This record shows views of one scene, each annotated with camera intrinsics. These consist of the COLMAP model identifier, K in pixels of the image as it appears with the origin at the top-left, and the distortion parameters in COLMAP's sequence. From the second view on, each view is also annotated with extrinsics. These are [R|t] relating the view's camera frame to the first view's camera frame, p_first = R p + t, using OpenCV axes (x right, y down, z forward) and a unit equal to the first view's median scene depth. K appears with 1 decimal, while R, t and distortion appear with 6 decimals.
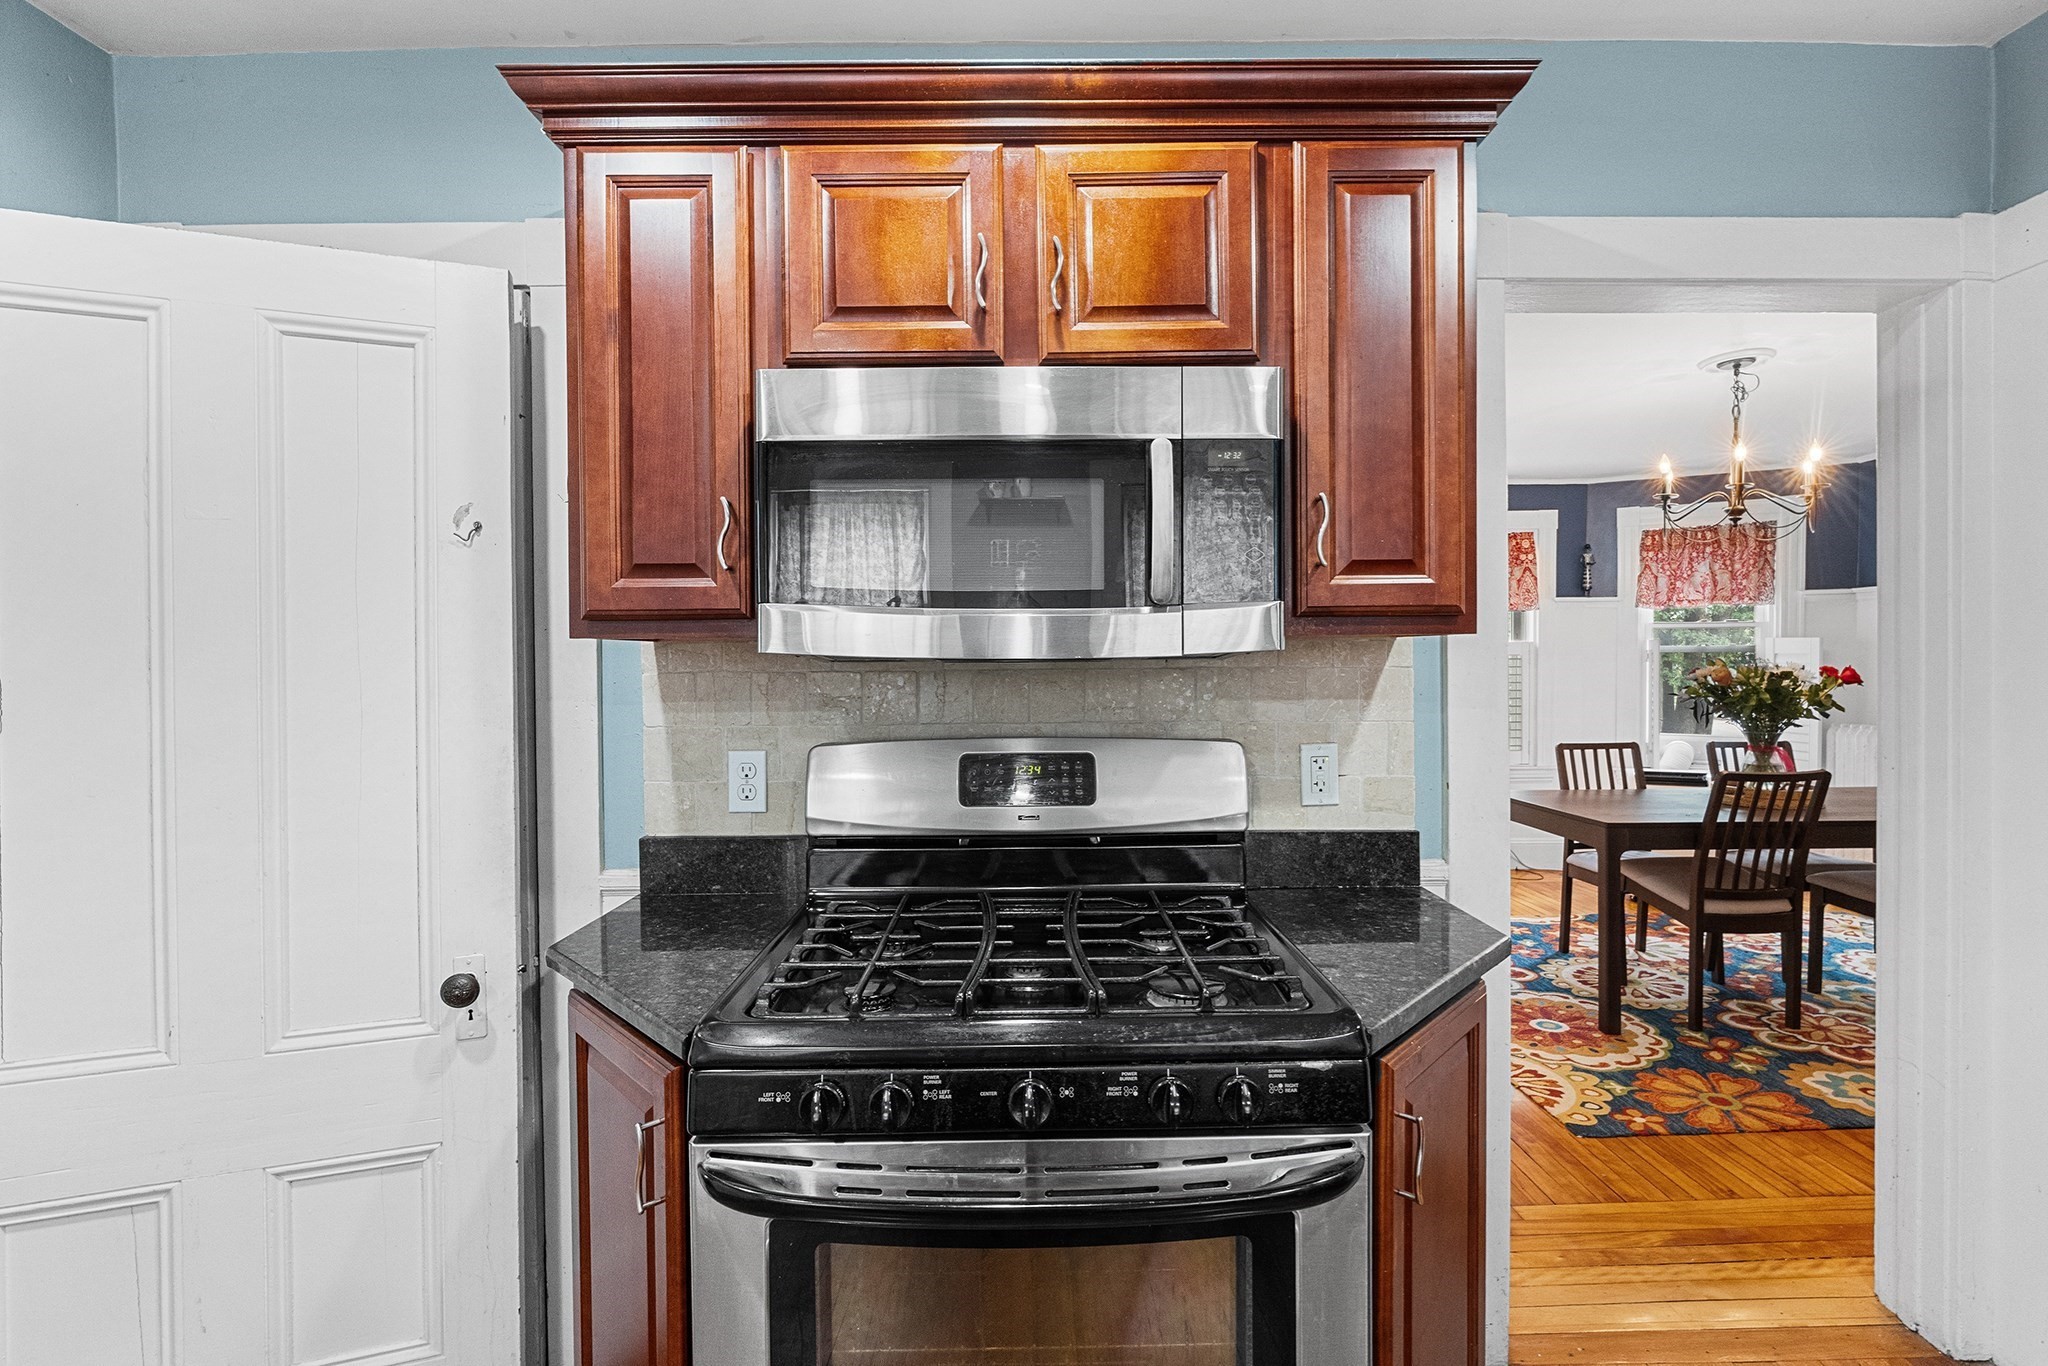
lens RADIAL K [[925.1, 0, 1036.3], [0, 925.1, 672.6], [0, 0, 1]] dist [-0.008150, 0.000969]
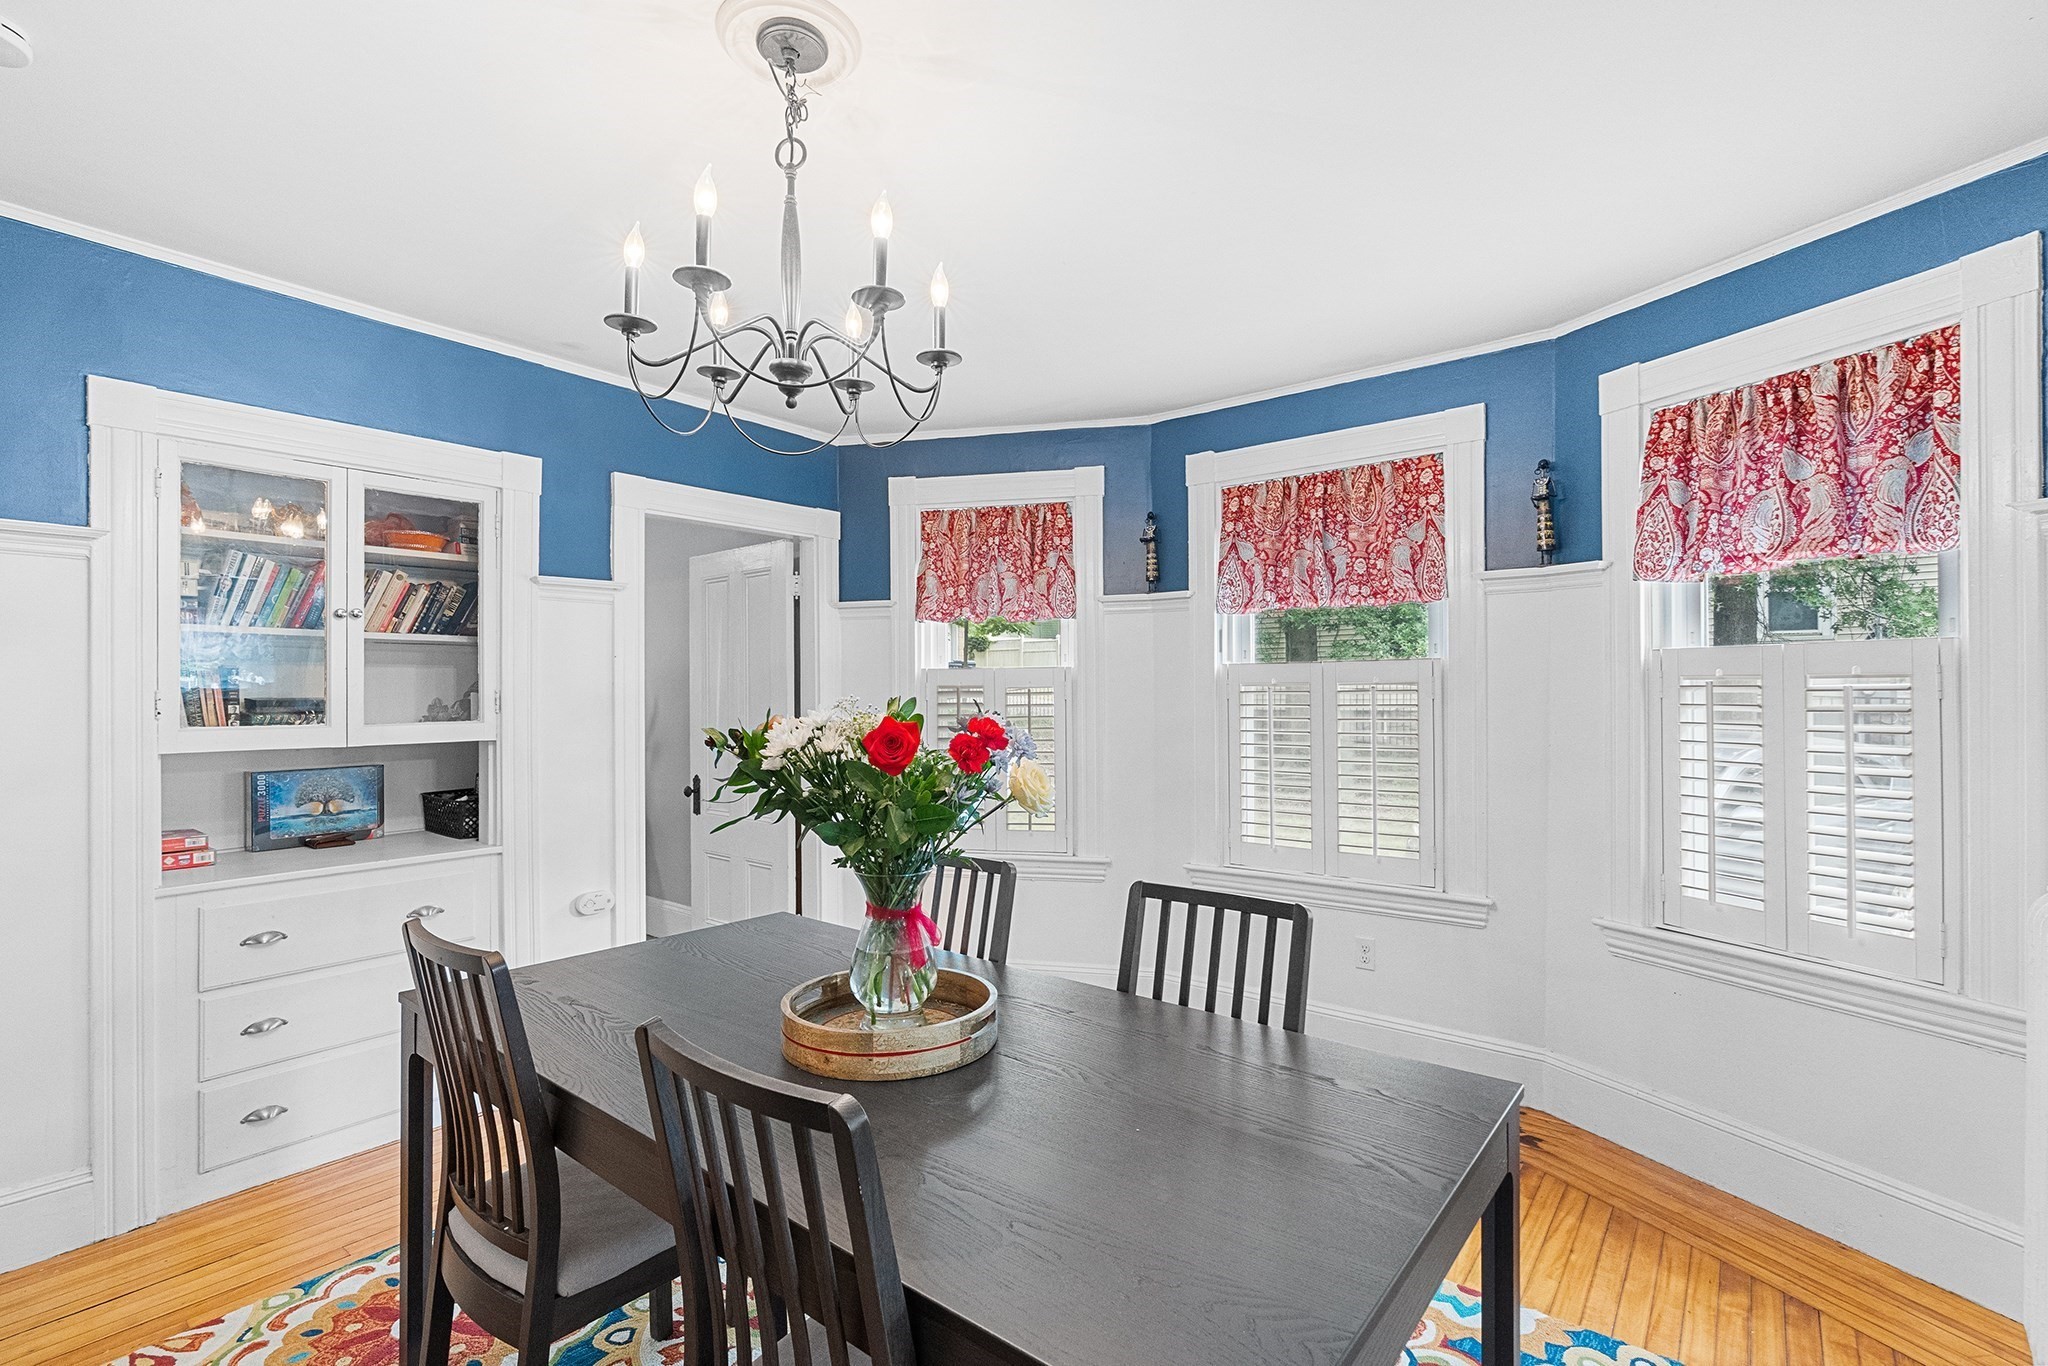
lens RADIAL K [[927.8, 0, 1024.0], [0, 927.8, 683.0], [0, 0, 1]] dist [-0.009861, 0.000263]
pose [[0.775456, -0.002729, -0.631396, 1.140821], [-0.007261, 0.999886, -0.013238, -0.018352], [0.631360, 0.014850, 0.775347, 0.726692]]
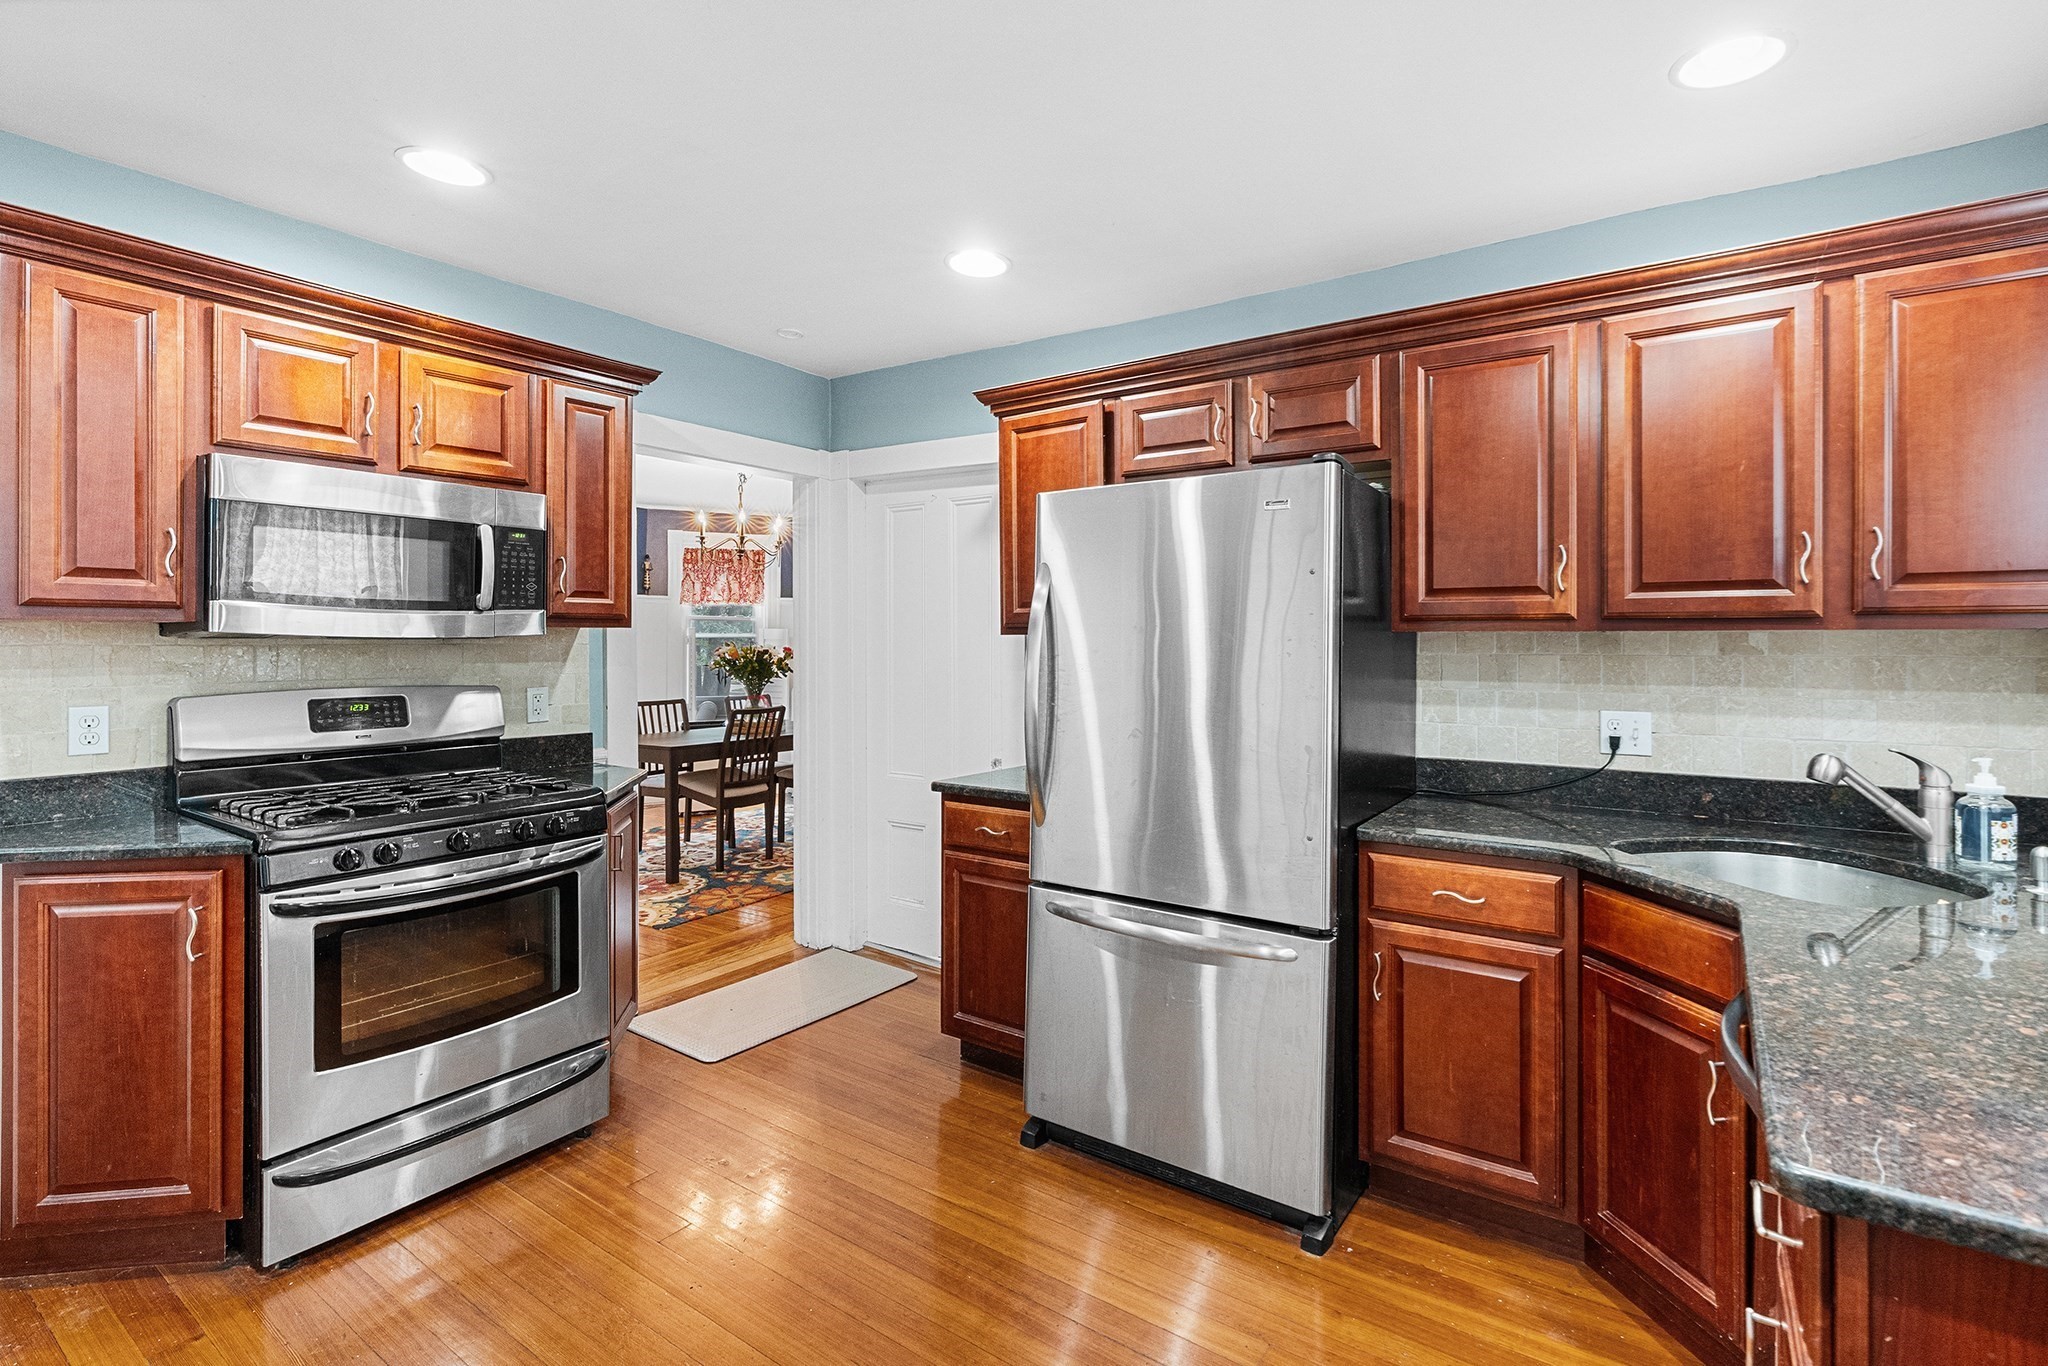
lens RADIAL K [[949.4, 0, 1044.4], [0, 949.4, 641.9], [0, 0, 1]] dist [-0.008214, 0.000615]
pose [[0.578521, 0.006929, 0.815638, -0.289030], [0.005855, 0.999903, -0.012647, 0.008977], [-0.815646, 0.012092, 0.578425, -0.396819]]
